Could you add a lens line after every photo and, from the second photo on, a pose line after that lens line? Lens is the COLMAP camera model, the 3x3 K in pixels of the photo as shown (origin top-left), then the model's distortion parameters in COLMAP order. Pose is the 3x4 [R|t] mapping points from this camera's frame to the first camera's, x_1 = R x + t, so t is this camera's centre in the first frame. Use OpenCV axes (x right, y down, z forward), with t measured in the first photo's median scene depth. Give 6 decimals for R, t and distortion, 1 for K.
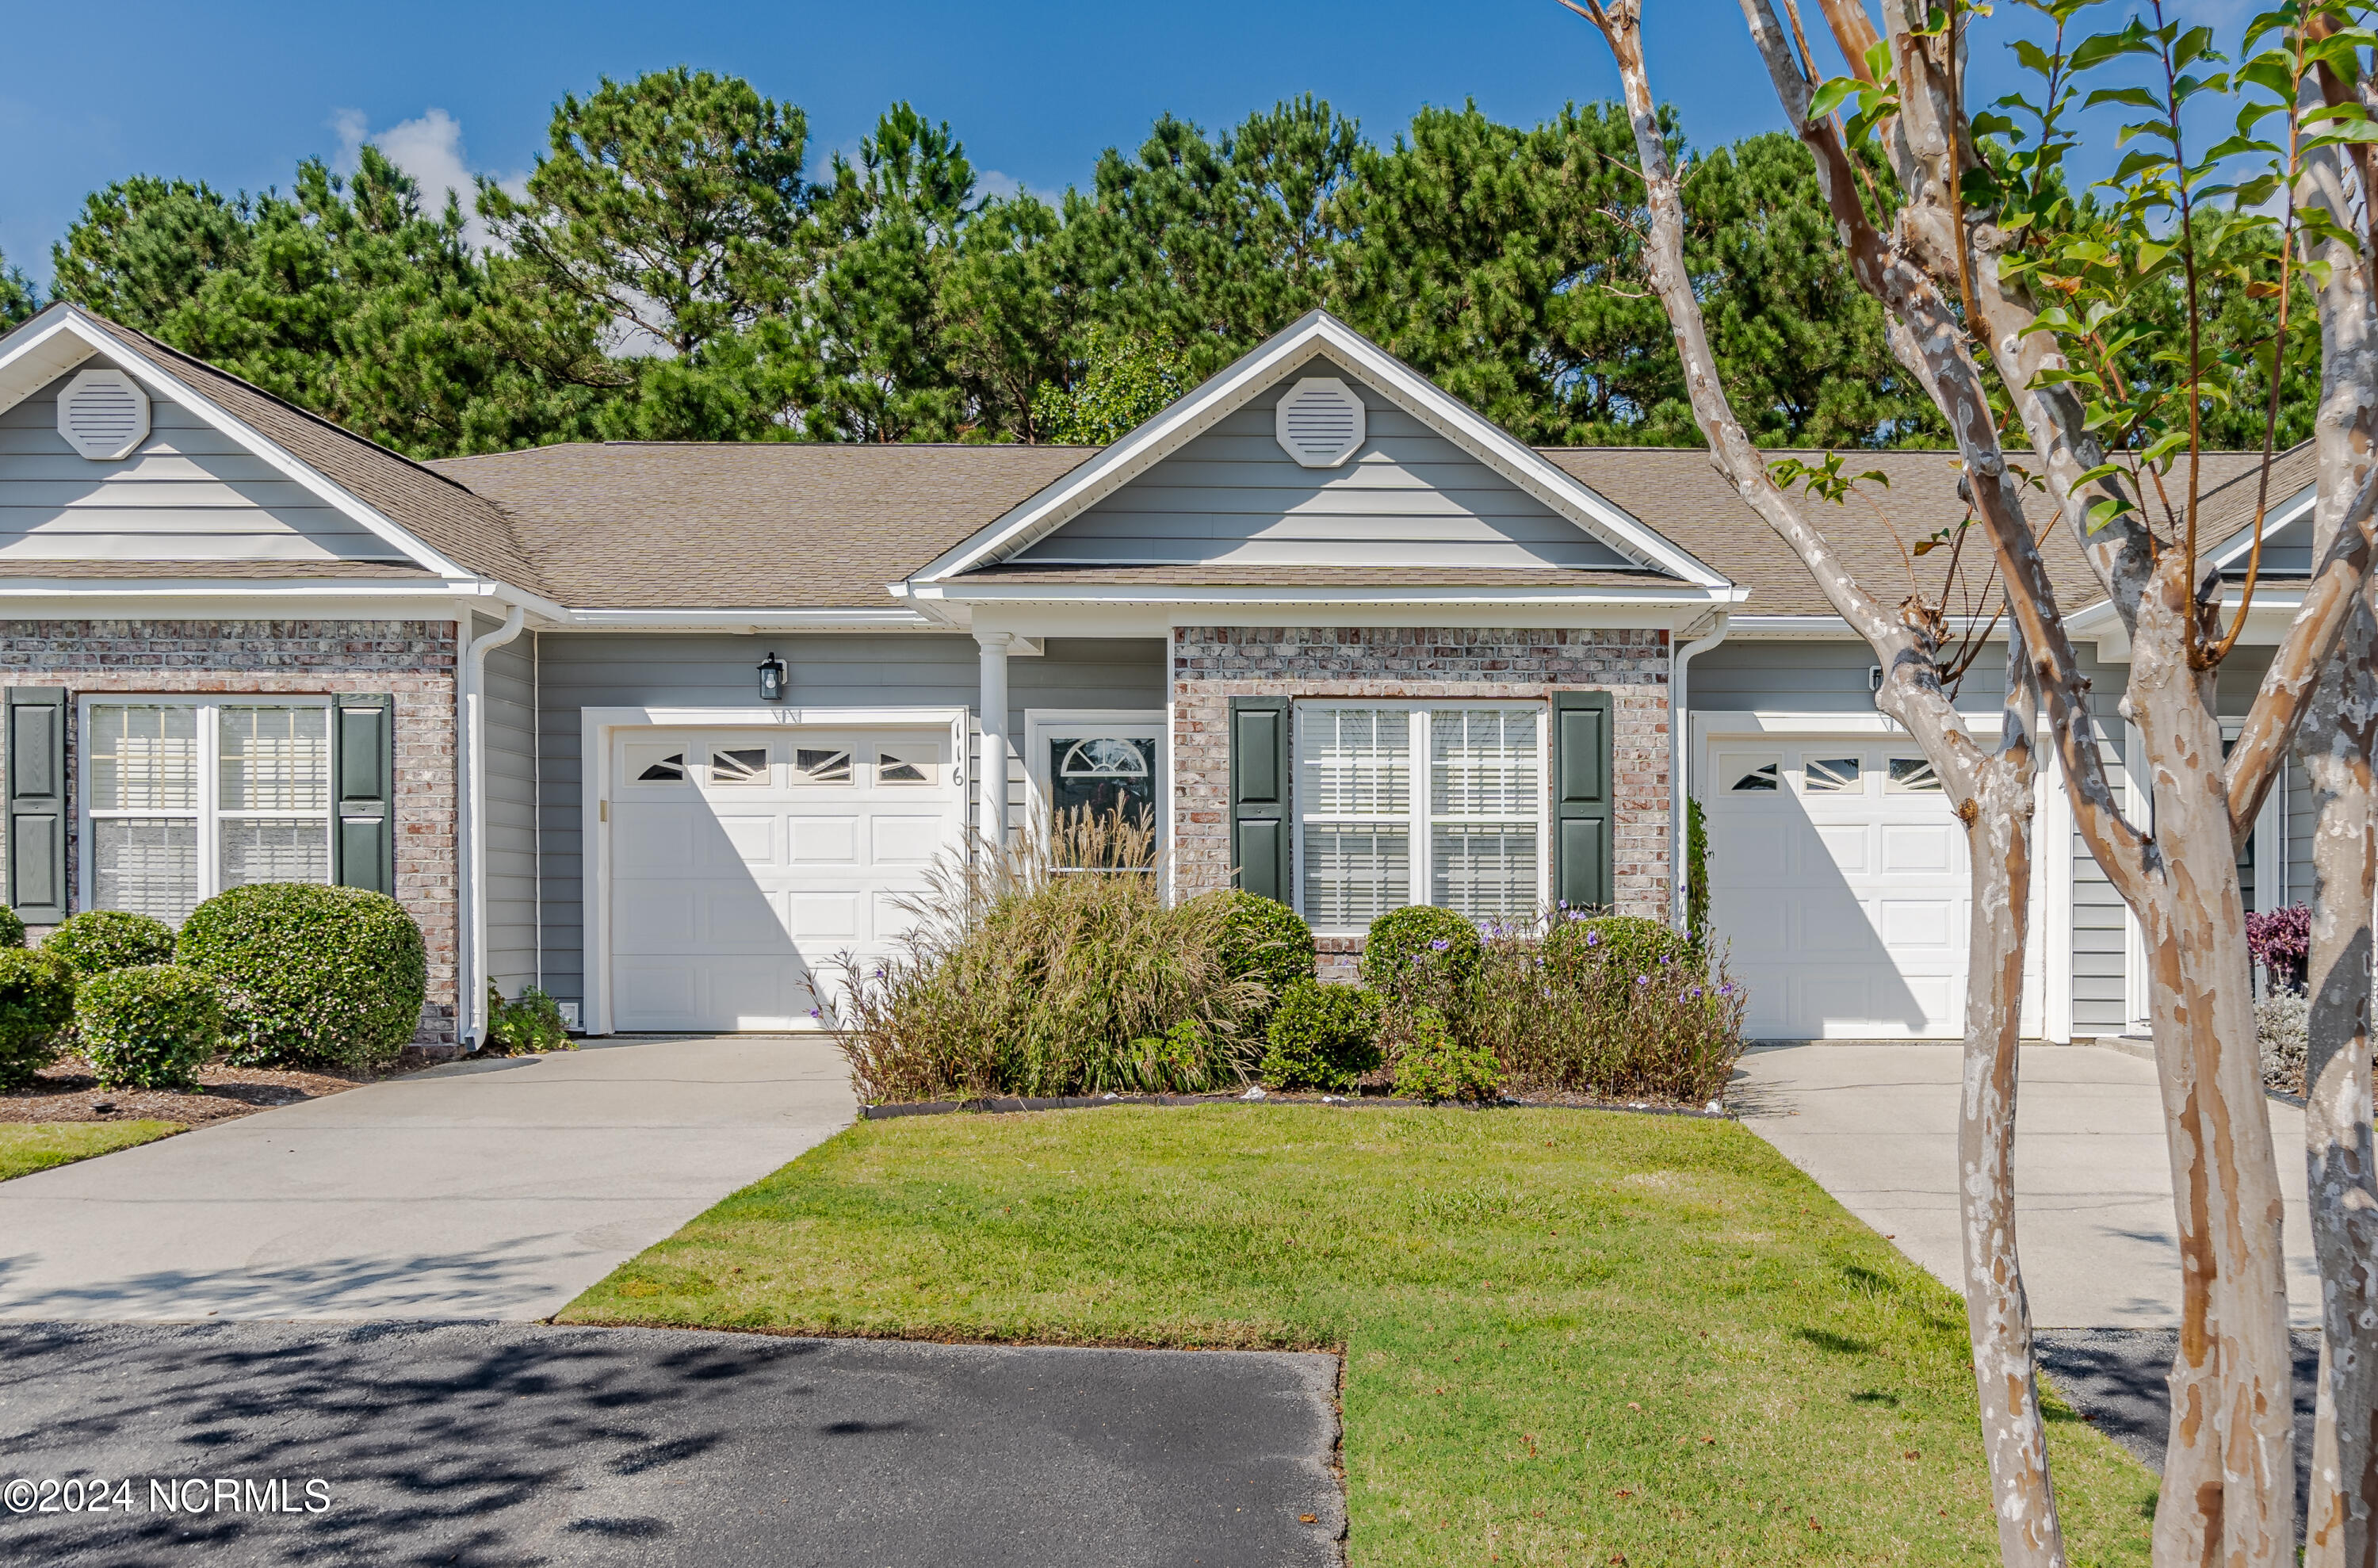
lens RADIAL K [[1920.1, 0, 1277.7], [0, 1920.1, 878.3], [0, 0, 1]] dist [-0.007706, 0.001376]
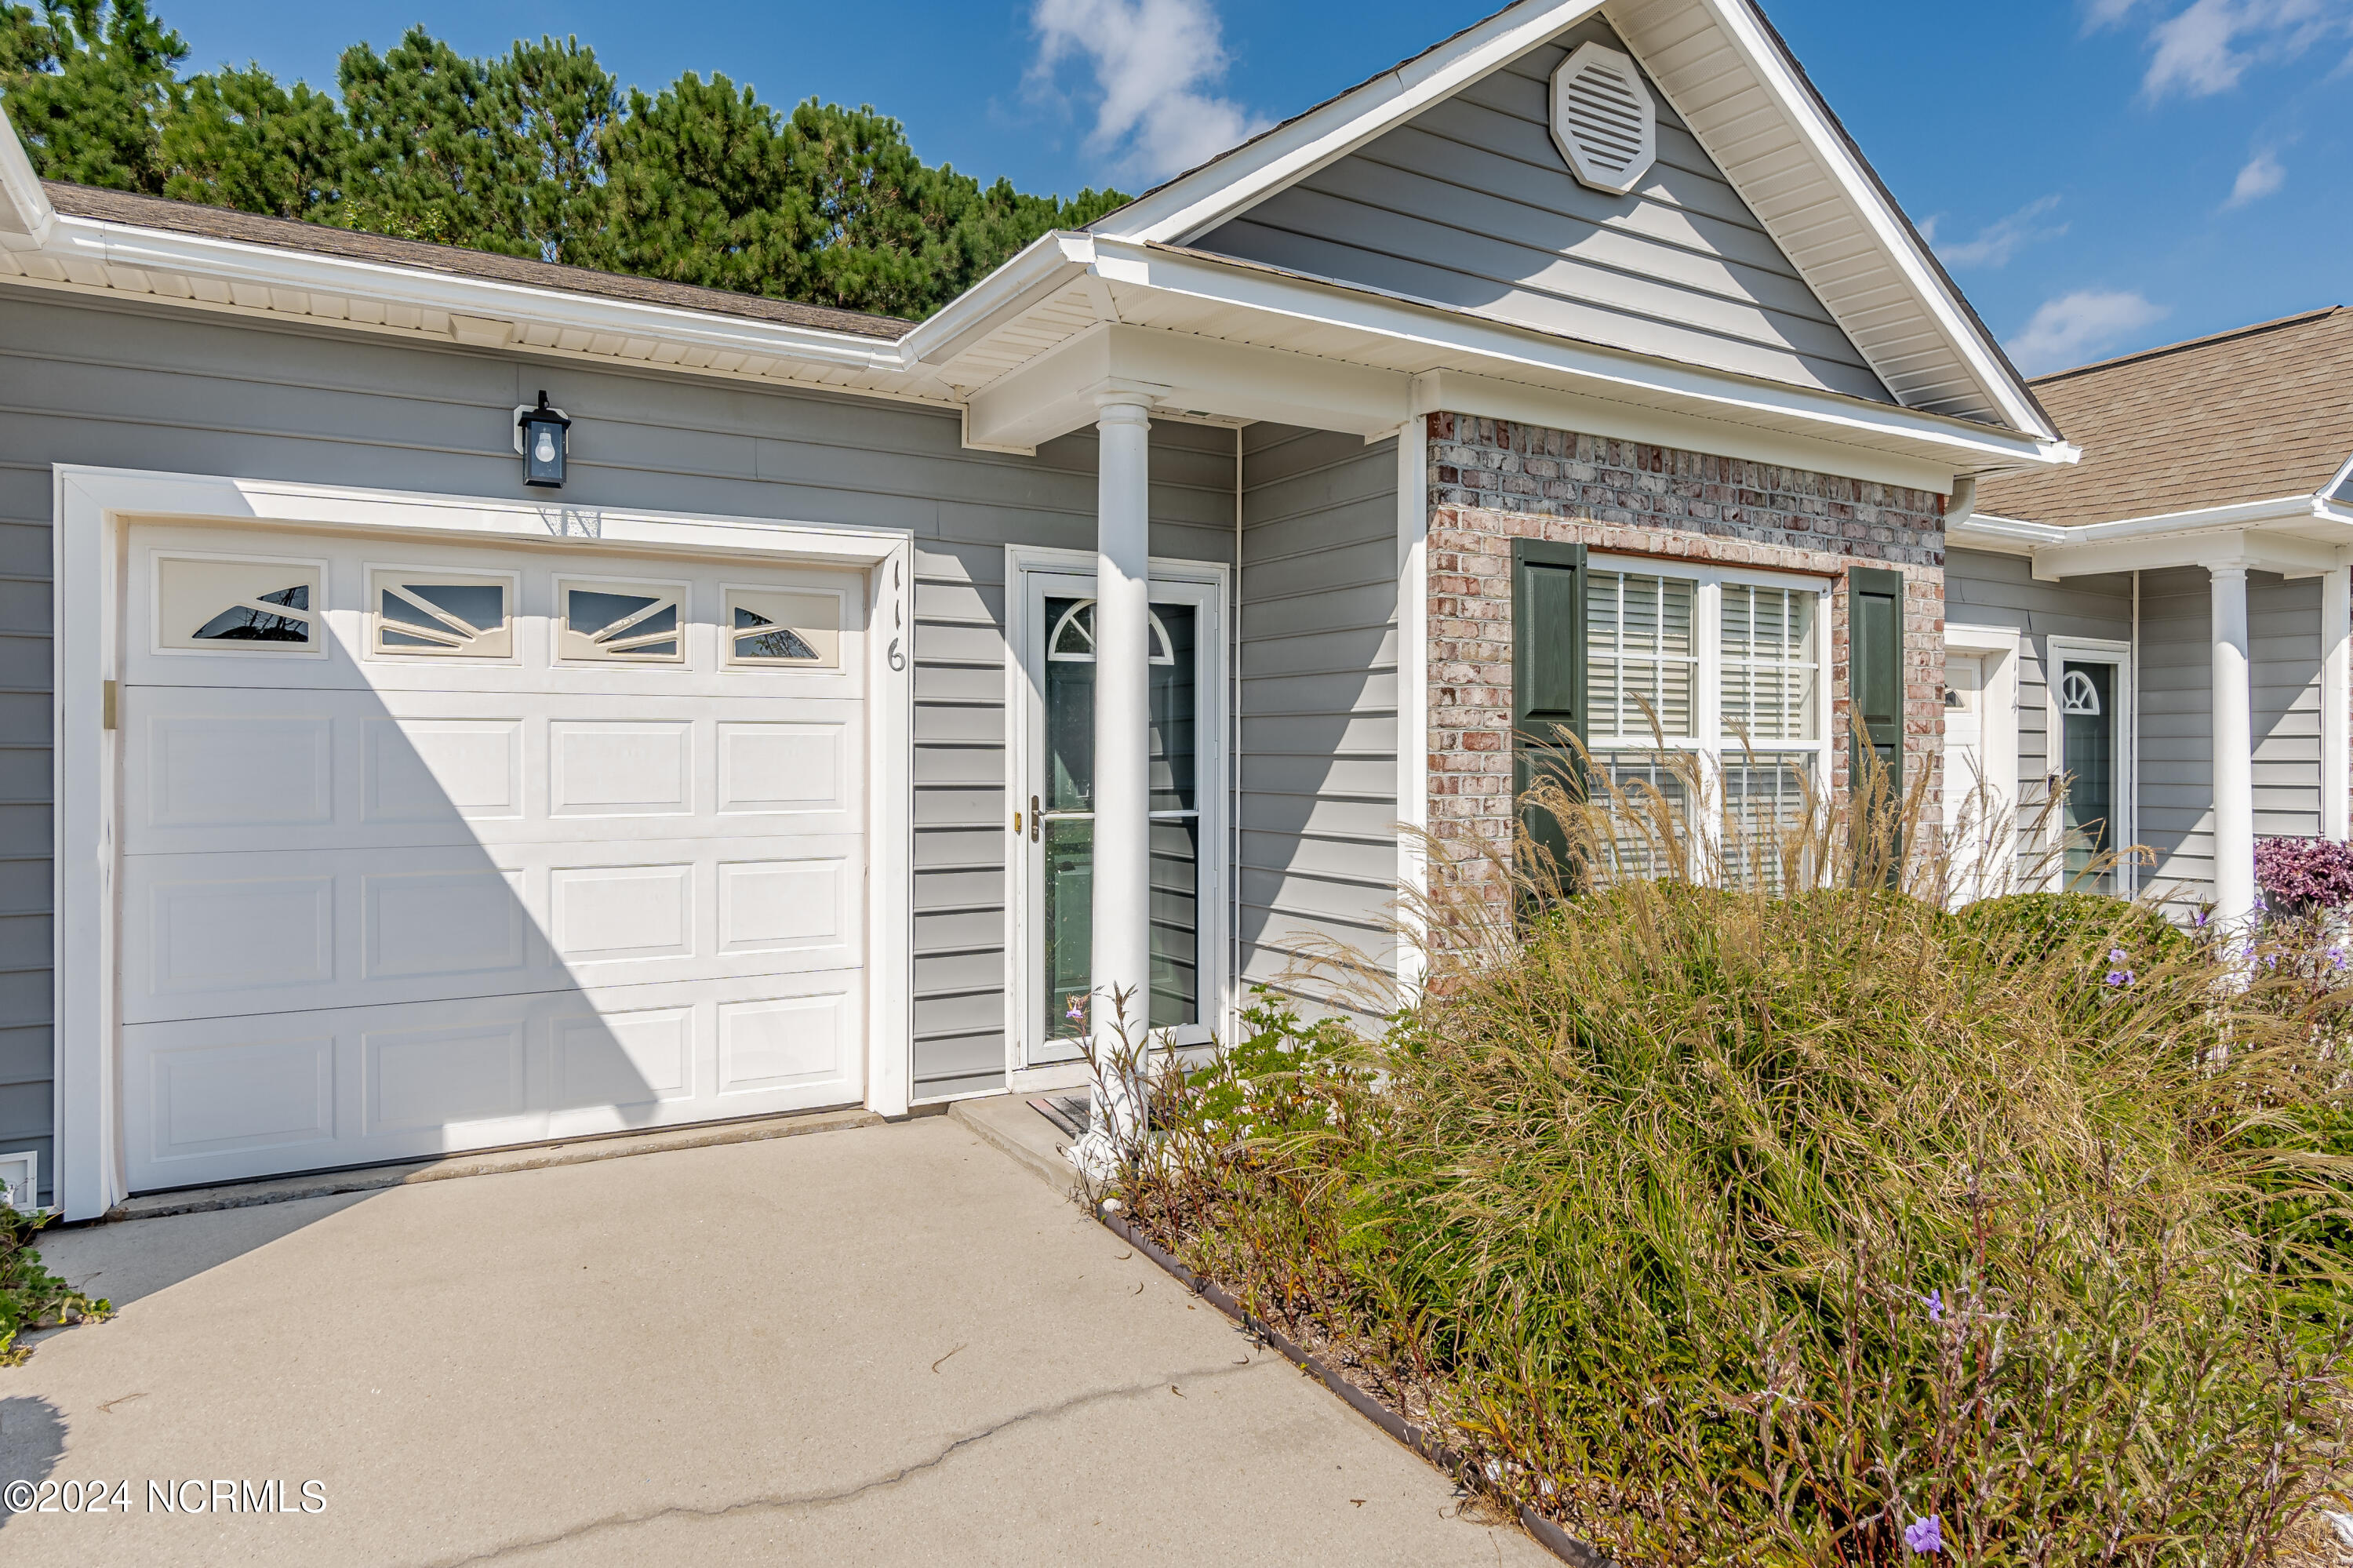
lens RADIAL K [[1396.0, 0, 1173.8], [0, 1396.0, 741.7], [0, 0, 1]] dist [-0.021215, 0.015744]
pose [[0.873463, 0.004577, 0.486869, -0.294772], [-0.005604, 0.999984, 0.000654, -0.028297], [-0.486858, -0.003300, 0.873475, 0.605810]]
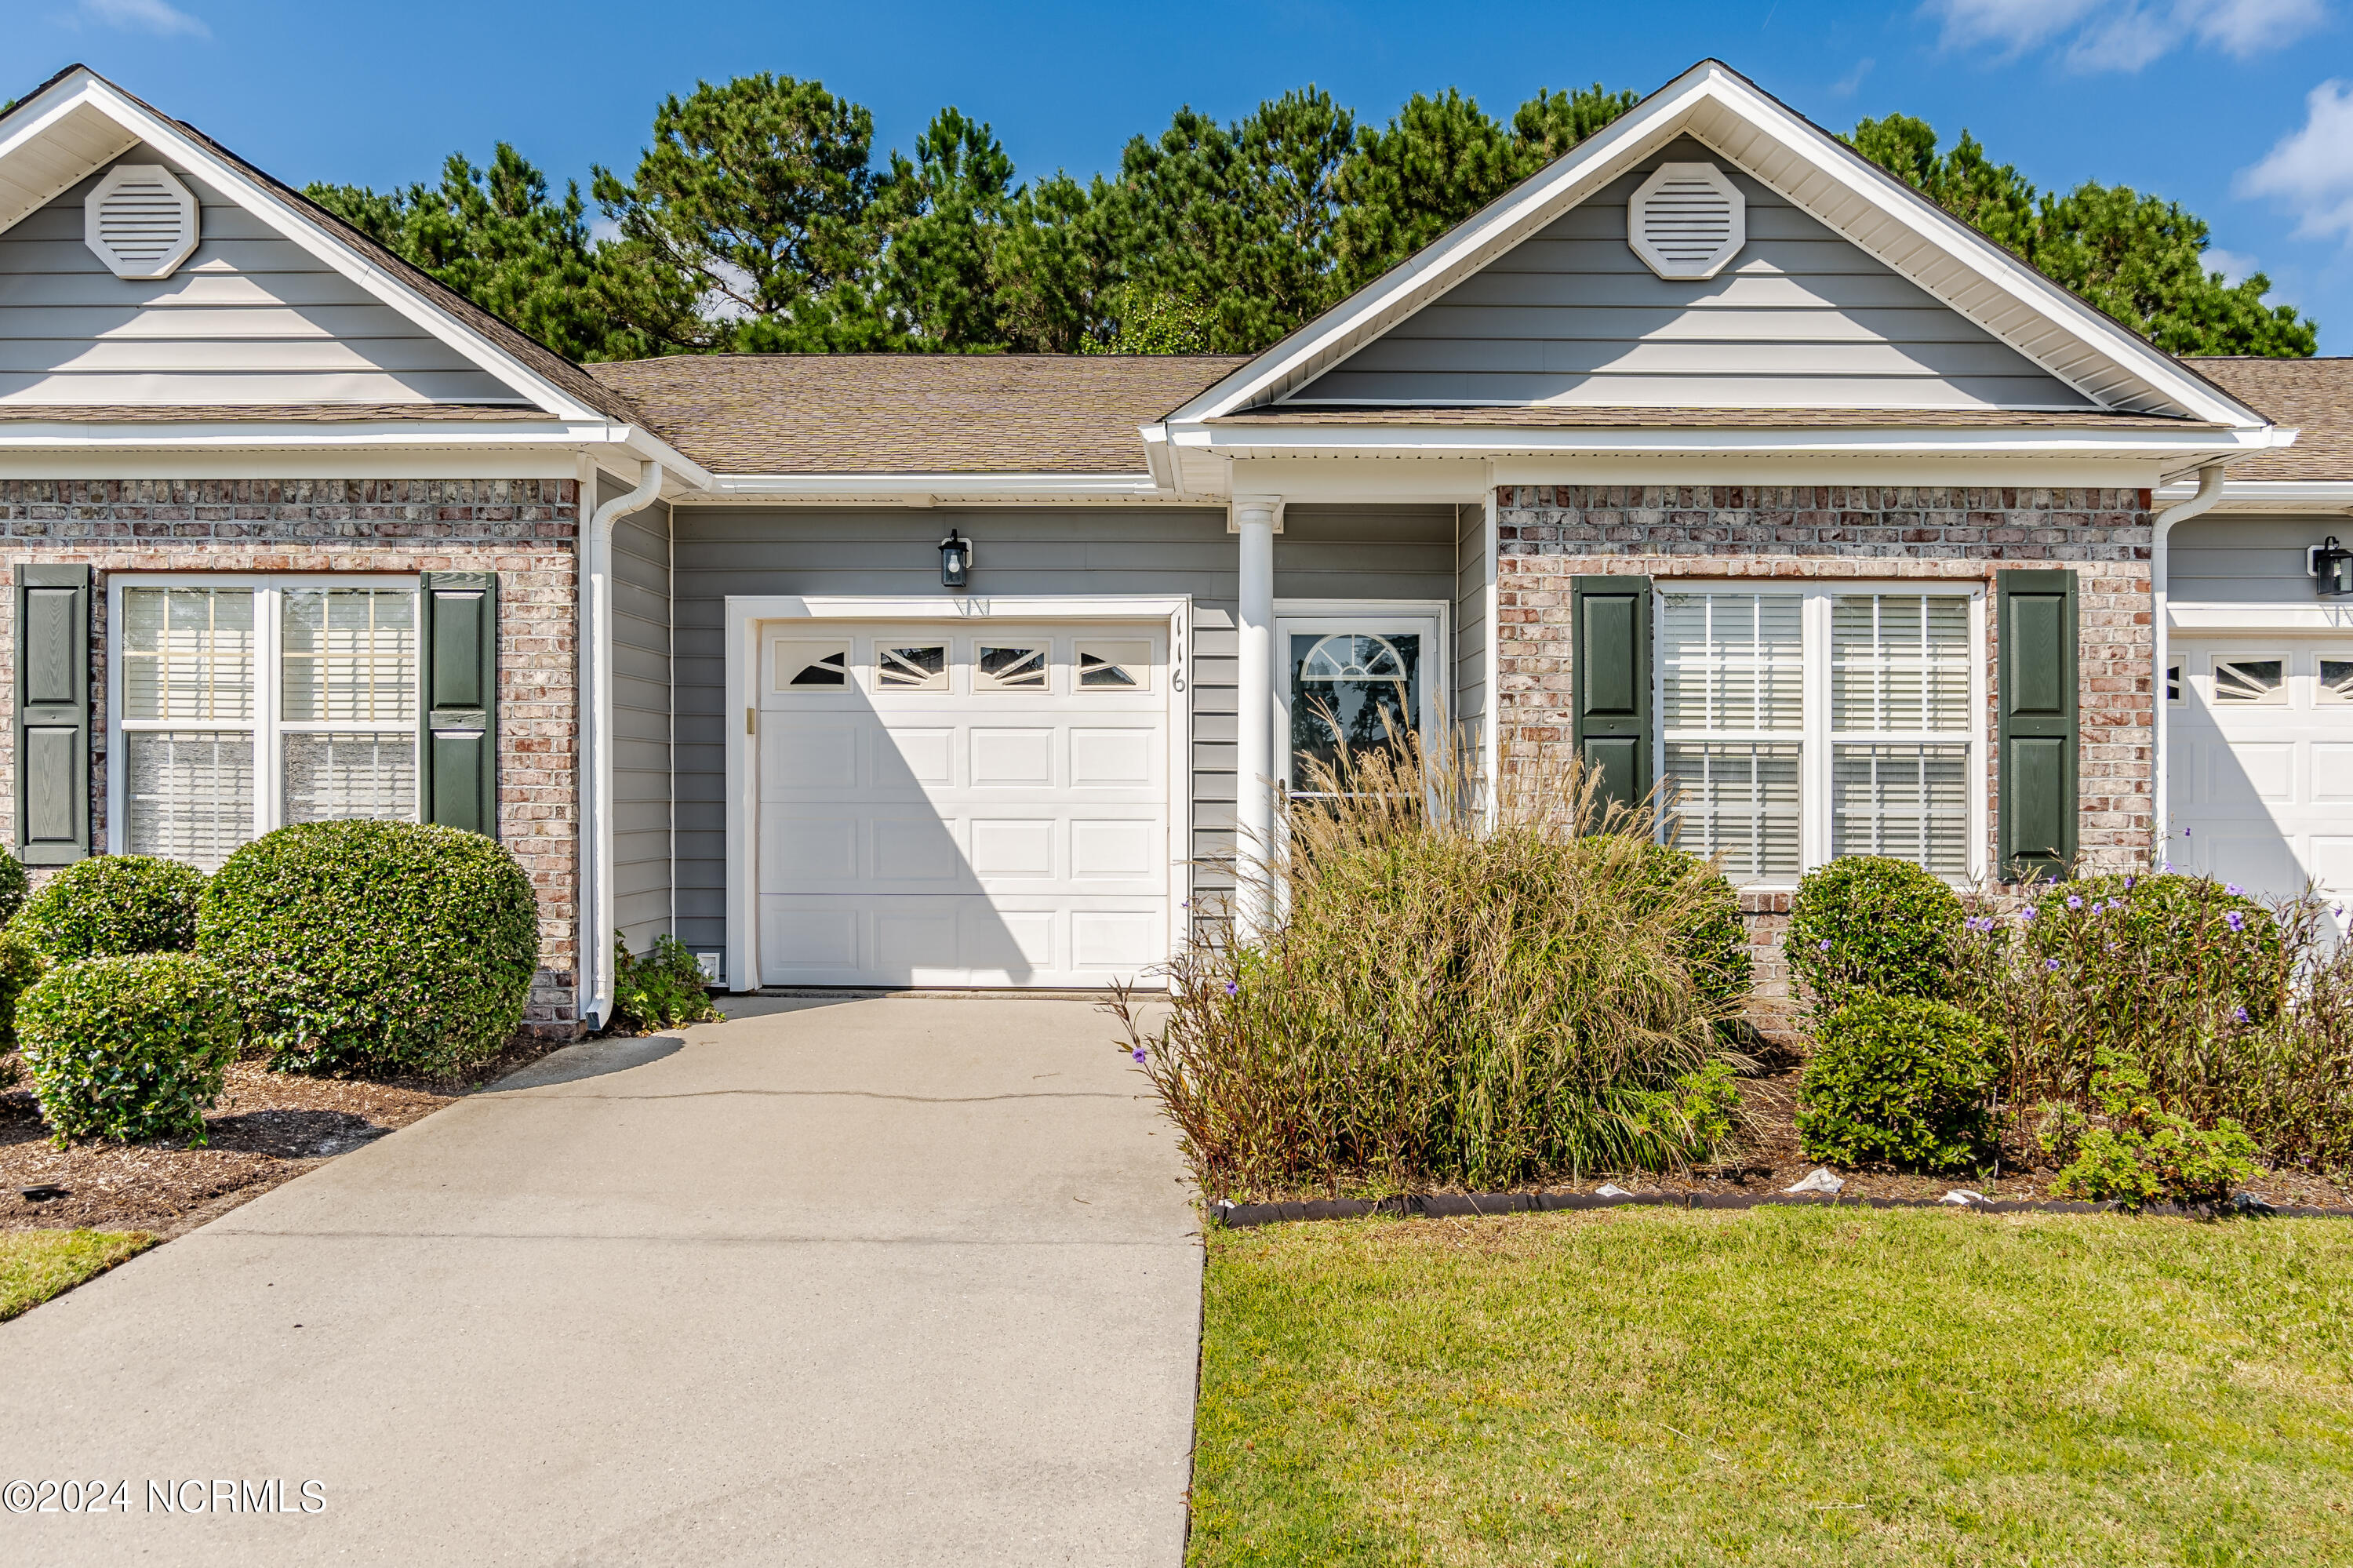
lens RADIAL K [[1550.2, 0, 1169.5], [0, 1550.2, 760.4], [0, 0, 1]] dist [-0.011263, 0.001434]
pose [[0.999327, 0.003696, -0.036501, -0.146714], [-0.003798, 0.999989, -0.002743, -0.017069], [0.036490, 0.002880, 0.999330, 0.338880]]
